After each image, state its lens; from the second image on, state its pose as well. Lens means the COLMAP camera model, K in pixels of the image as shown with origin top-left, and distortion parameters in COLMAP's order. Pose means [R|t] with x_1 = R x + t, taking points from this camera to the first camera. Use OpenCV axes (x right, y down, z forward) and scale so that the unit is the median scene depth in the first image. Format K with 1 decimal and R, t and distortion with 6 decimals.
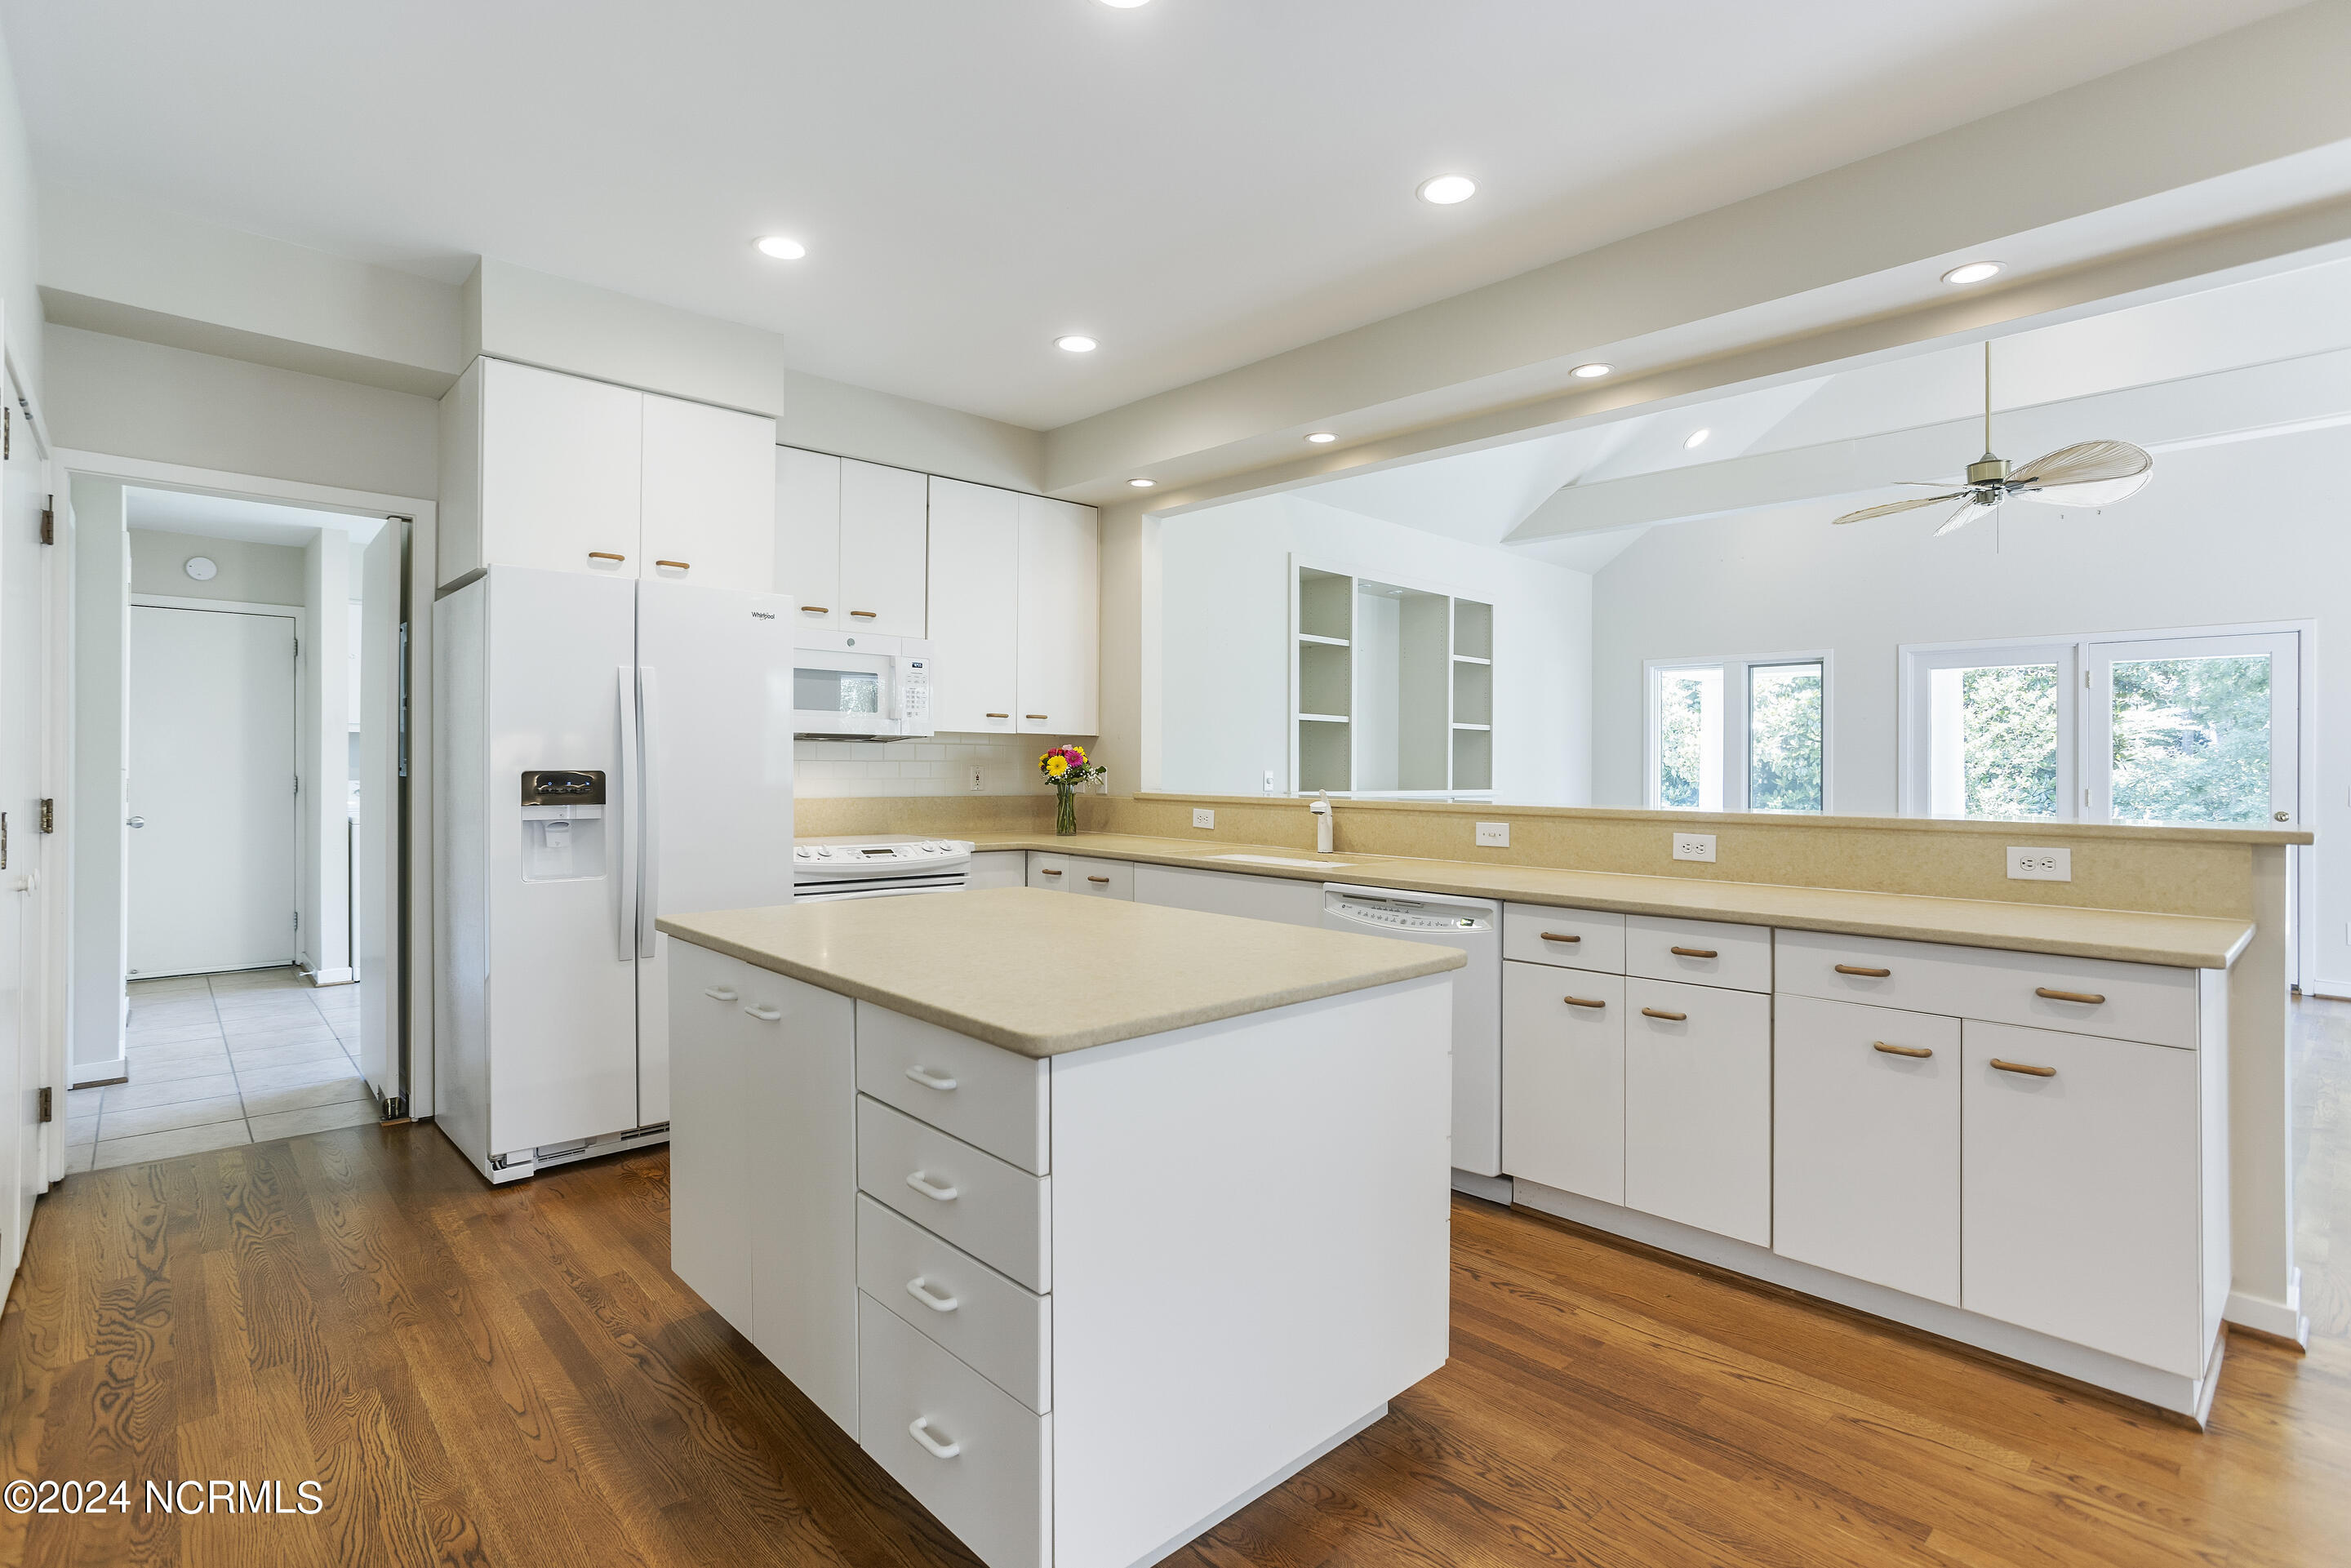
lens RADIAL K [[1125.5, 0, 1157.3], [0, 1125.5, 773.3], [0, 0, 1]] dist [-0.031138, 0.010328]
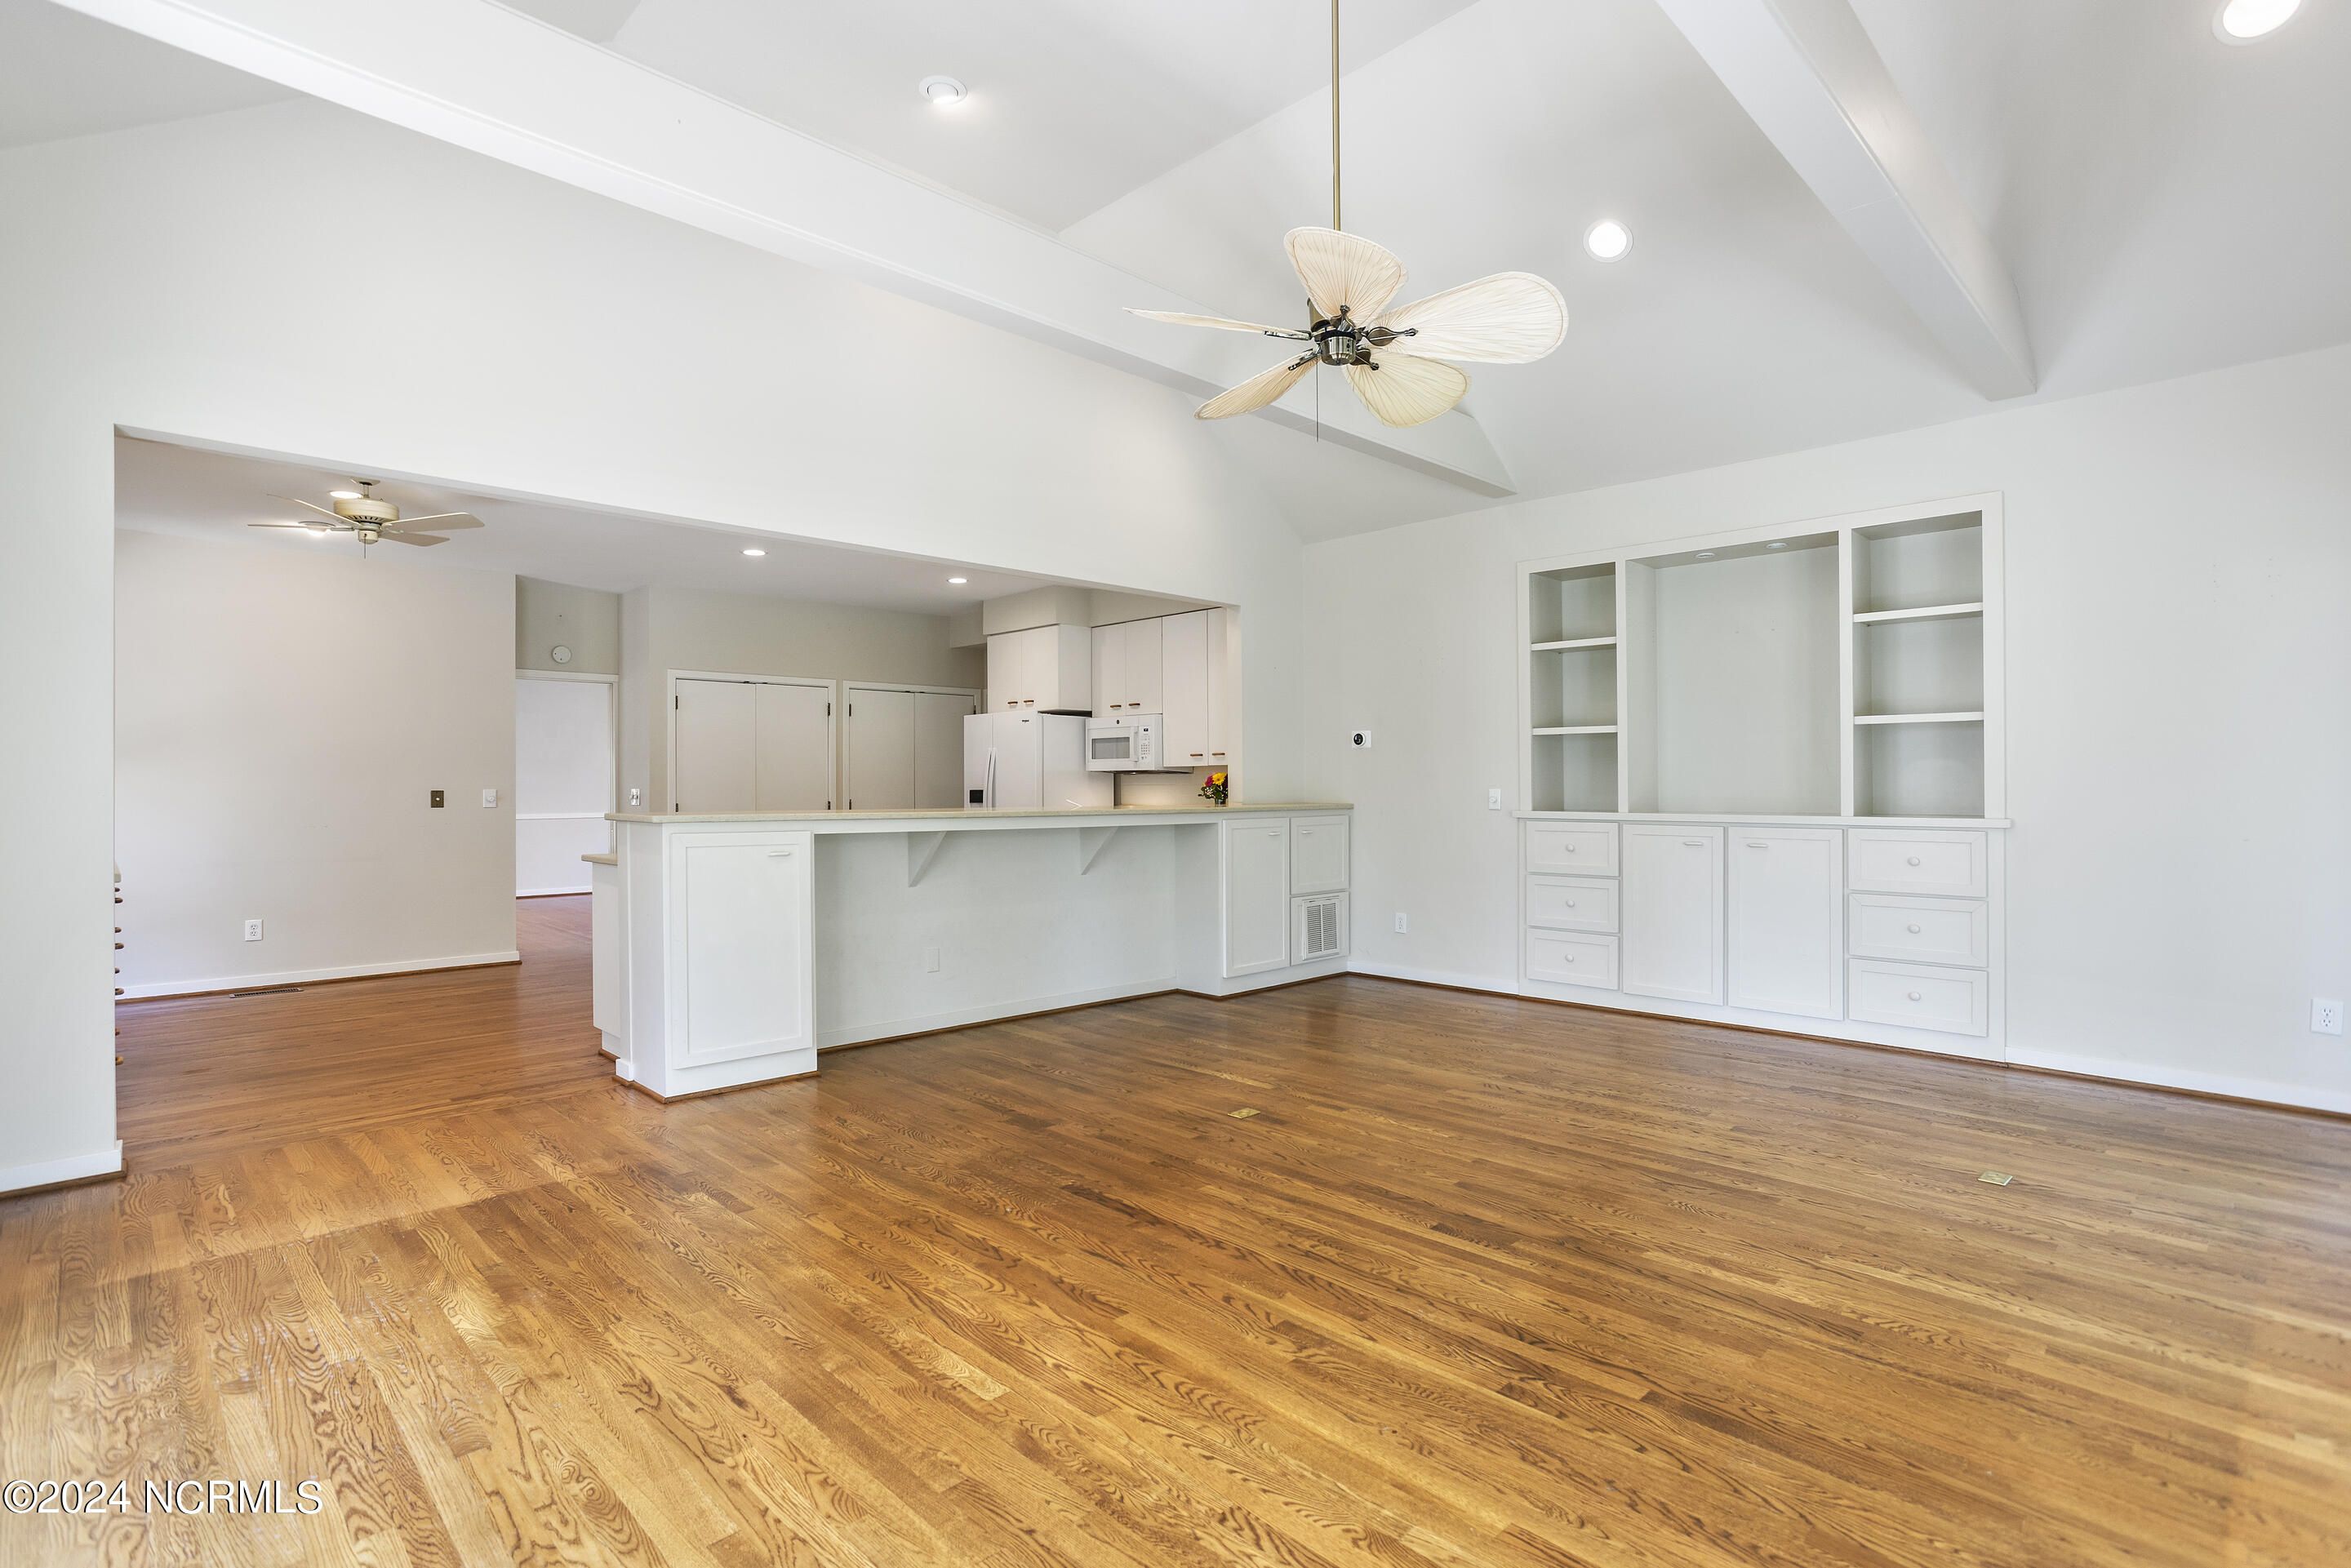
lens RADIAL K [[1125.5, 0, 1154.5], [0, 1125.5, 779.7], [0, 0, 1]] dist [-0.031138, 0.010328]
pose [[0.024975, -0.018983, -0.999508, 1.409627], [-0.009080, 0.999774, -0.019215, 0.013691], [0.999647, 0.009555, 0.024797, 0.886463]]
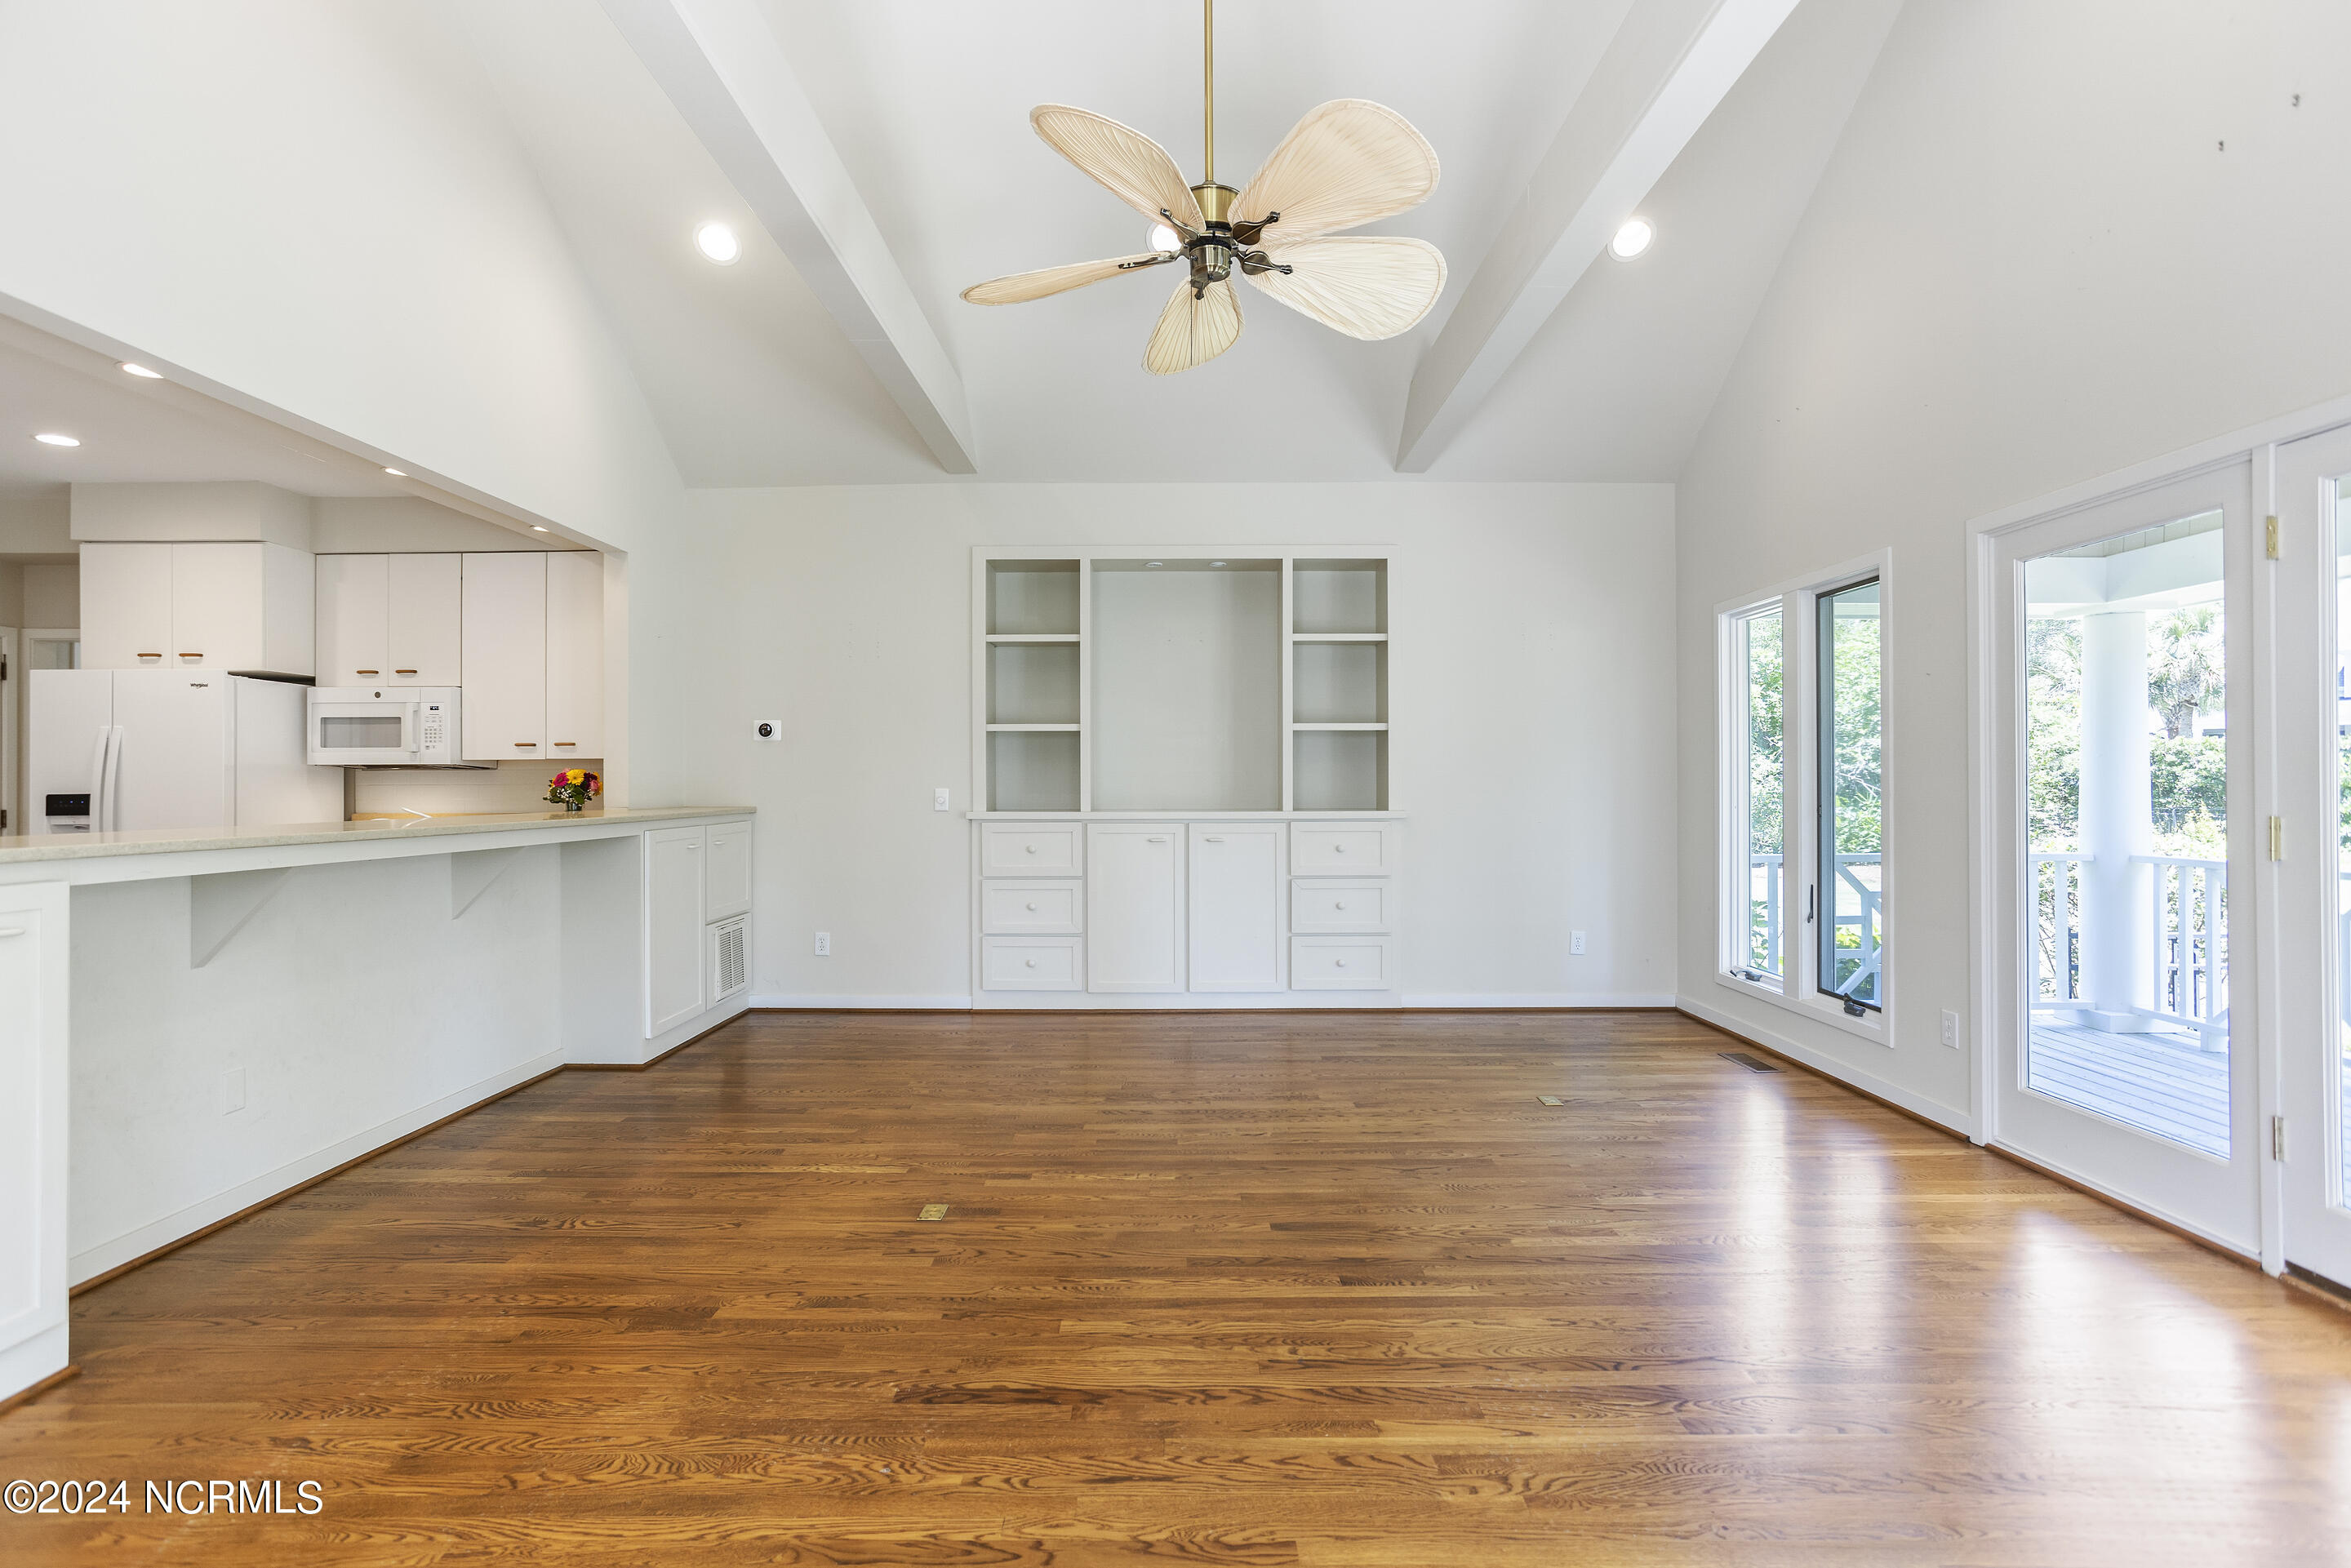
lens RADIAL K [[1125.5, 0, 1177.2], [0, 1125.5, 768.4], [0, 0, 1]] dist [-0.031138, 0.010328]
pose [[0.728588, -0.024656, -0.684508, 1.124031], [0.006292, 0.999551, -0.029307, 0.011256], [0.684923, 0.017046, 0.728416, 0.609484]]
